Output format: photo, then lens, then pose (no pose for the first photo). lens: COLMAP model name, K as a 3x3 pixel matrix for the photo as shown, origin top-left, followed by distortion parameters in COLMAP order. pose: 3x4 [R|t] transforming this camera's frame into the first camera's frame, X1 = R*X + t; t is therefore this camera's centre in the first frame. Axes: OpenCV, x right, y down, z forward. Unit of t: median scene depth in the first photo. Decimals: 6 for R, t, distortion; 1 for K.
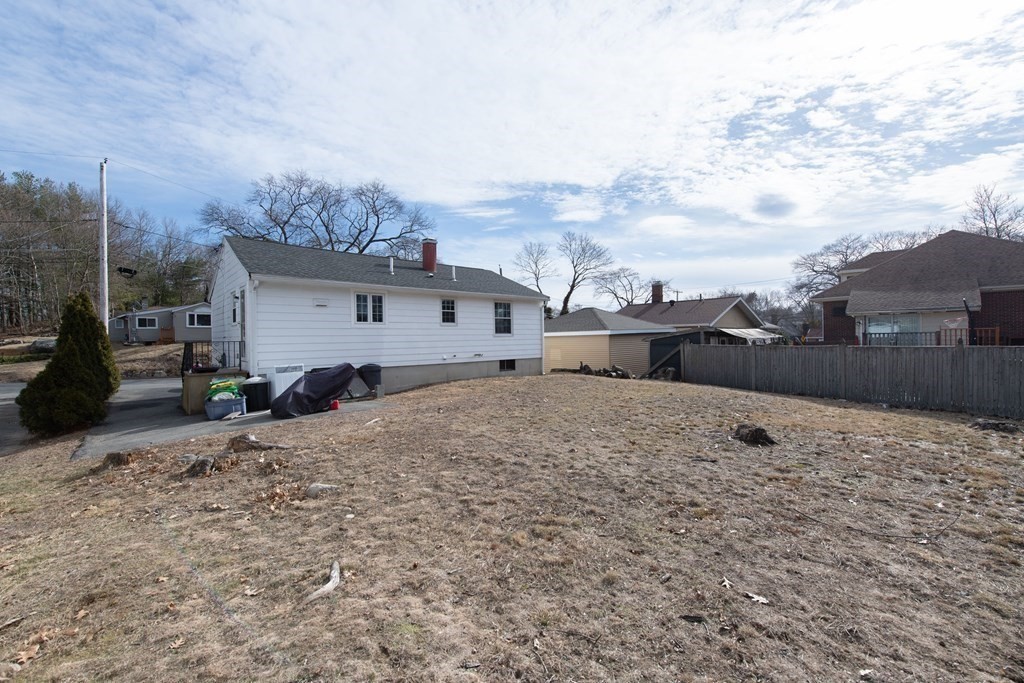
lens RADIAL K [[425.3, 0, 512.0], [0, 425.3, 341.5], [0, 0, 1]] dist [0.002192, 0.000097]
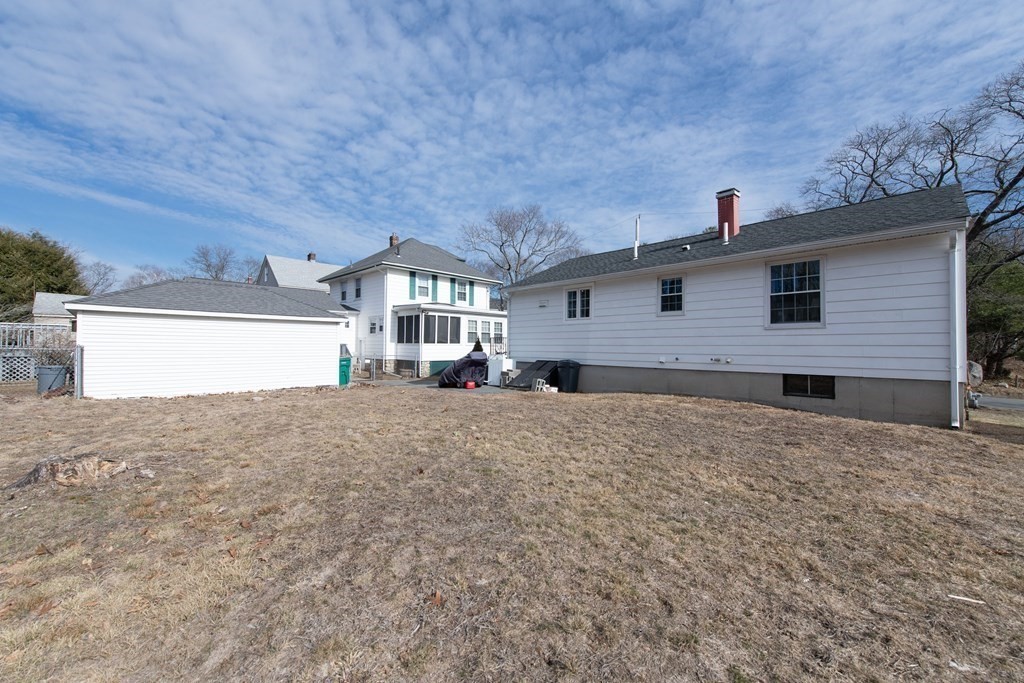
lens RADIAL K [[403.4, 0, 512.0], [0, 403.4, 341.5], [0, 0, 1]] dist [0.000655, 0.000064]
pose [[-0.003624, 0.011201, -0.999931, 0.549617], [-0.003888, 0.999930, 0.011215, -0.000670], [0.999986, 0.003928, -0.003580, 0.780445]]
